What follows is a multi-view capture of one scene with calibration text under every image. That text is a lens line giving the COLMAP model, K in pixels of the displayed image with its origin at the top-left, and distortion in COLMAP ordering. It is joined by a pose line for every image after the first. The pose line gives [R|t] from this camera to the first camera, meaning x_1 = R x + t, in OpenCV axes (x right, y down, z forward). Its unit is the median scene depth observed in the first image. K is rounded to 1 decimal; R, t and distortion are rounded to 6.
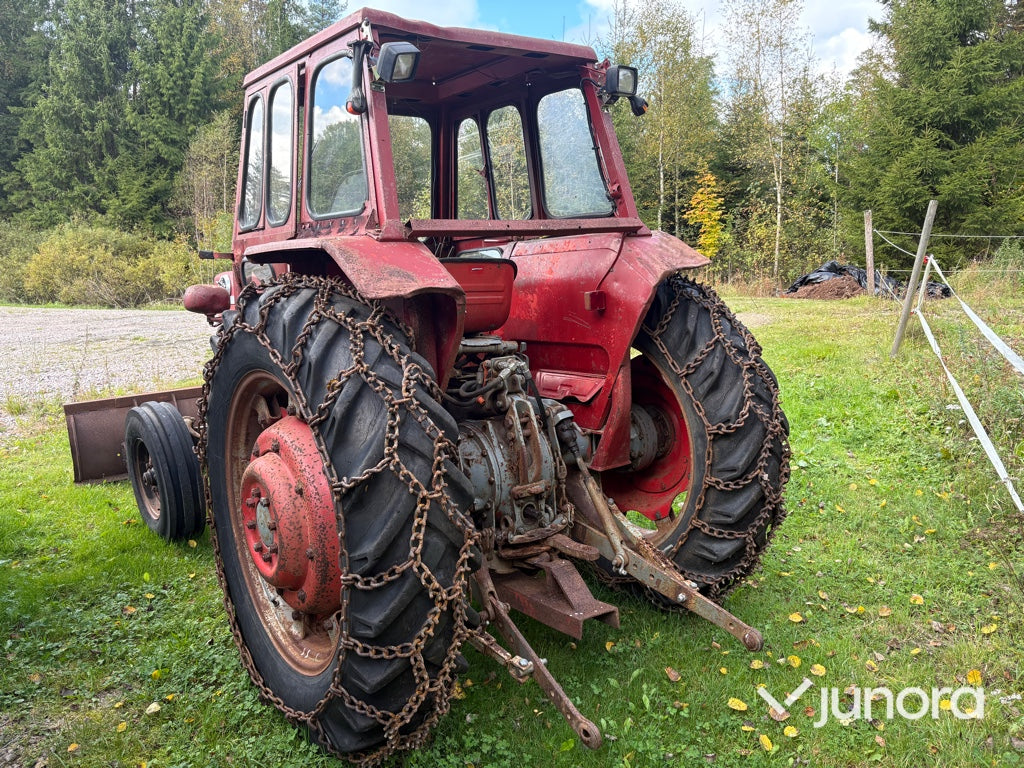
lens RADIAL K [[780.8, 0, 503.8], [0, 780.8, 370.4], [0, 0, 1]] dist [0.084461, -0.240270]
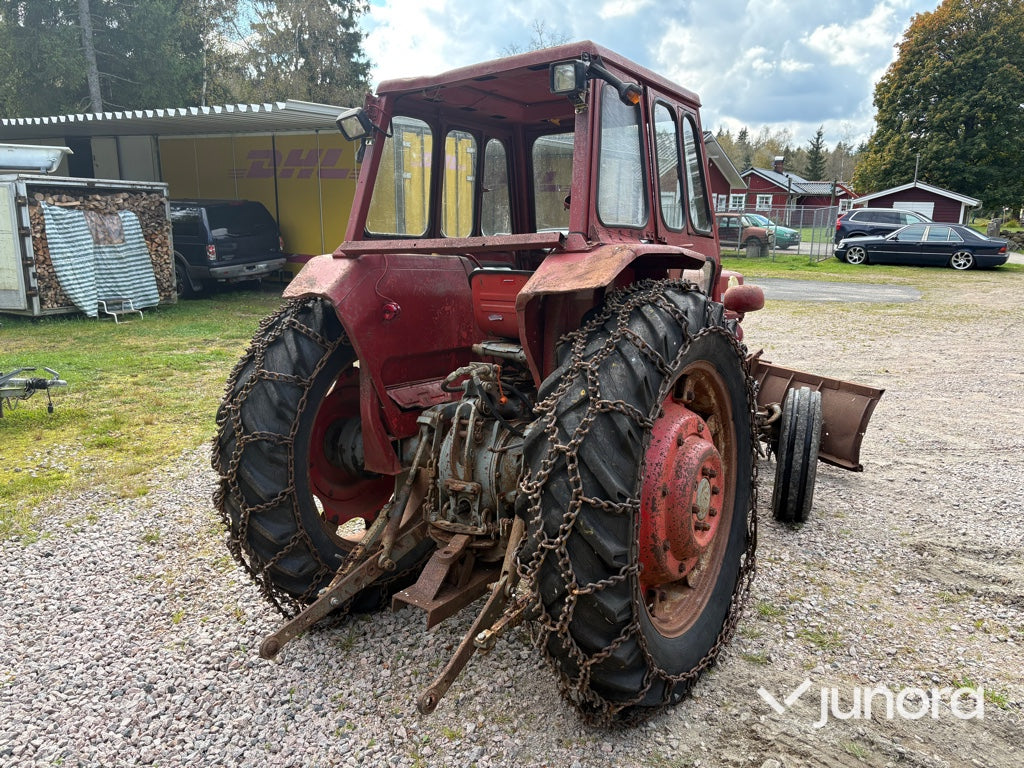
lens RADIAL K [[783.5, 0, 510.5], [0, 783.5, 381.5], [0, 0, 1]] dist [0.045874, -0.049565]
pose [[0.327231, 0.167163, -0.930041, 0.999076], [-0.134371, 0.982458, 0.129307, -0.134278], [0.935342, 0.082658, 0.343953, 0.648368]]
